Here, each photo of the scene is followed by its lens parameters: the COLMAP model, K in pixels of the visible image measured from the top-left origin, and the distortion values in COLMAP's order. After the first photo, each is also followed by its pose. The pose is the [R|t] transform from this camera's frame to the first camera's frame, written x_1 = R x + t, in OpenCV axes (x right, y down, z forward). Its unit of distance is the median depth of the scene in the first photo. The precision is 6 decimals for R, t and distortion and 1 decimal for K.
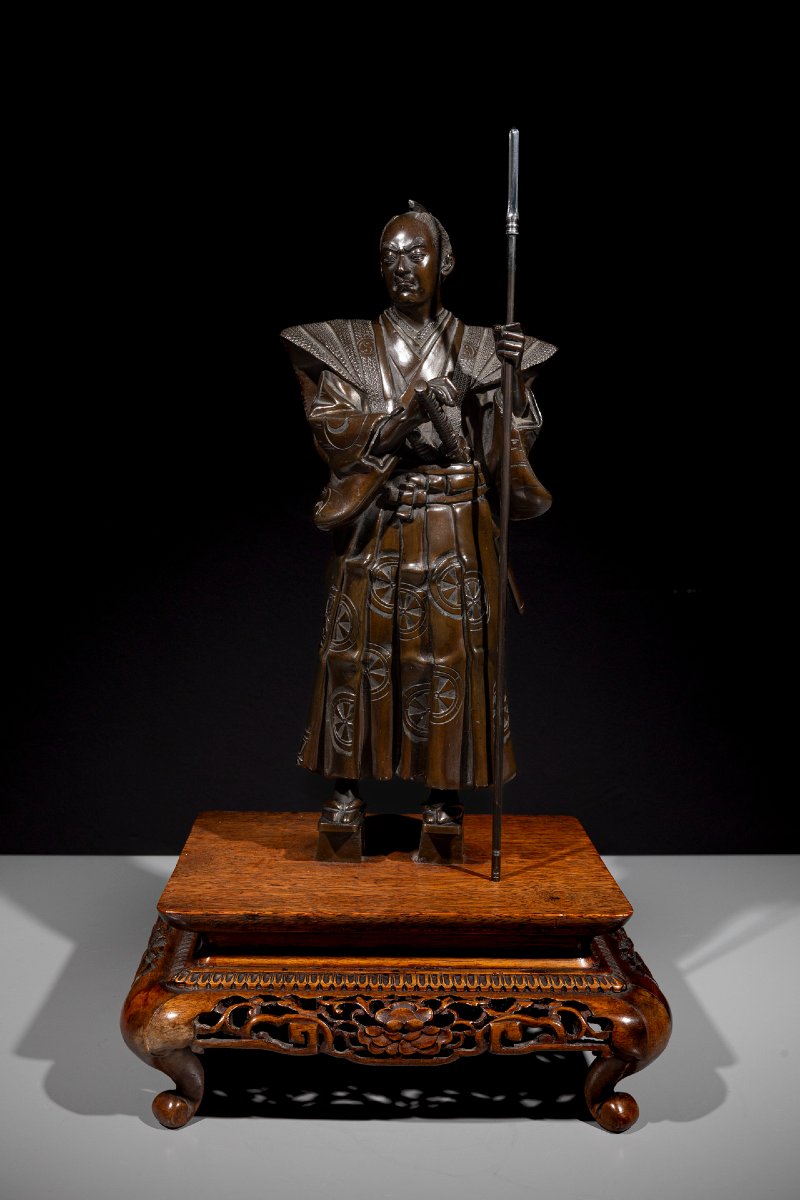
lens RADIAL K [[1287.3, 0, 404.3], [0, 1287.3, 597.2], [0, 0, 1]] dist [0.006288, 0.000000]
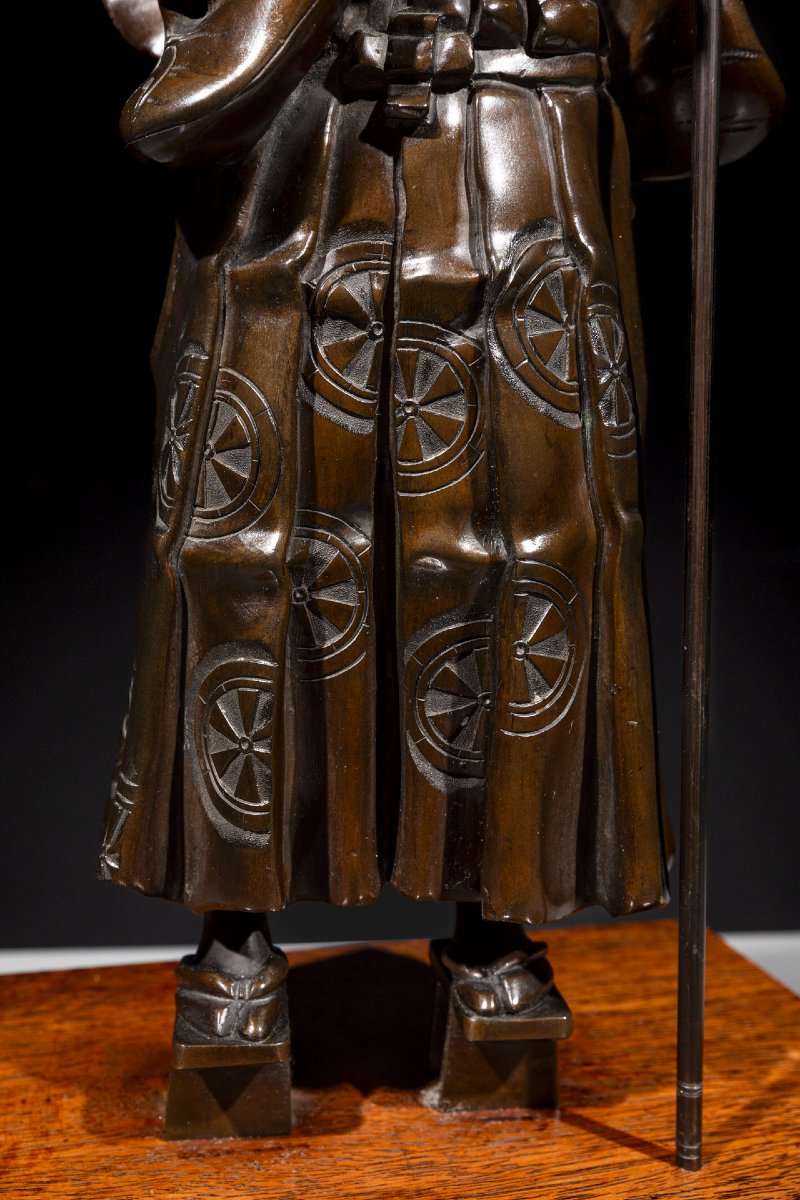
lens RADIAL K [[1287.3, 0, 394.0], [0, 1287.3, 610.4], [0, 0, 1]] dist [0.006288, 0.000000]
pose [[0.982369, -0.043324, 0.181862, -0.067902], [0.044969, 0.998976, -0.004929, 0.064768], [-0.181462, 0.013021, 0.983312, 0.663286]]
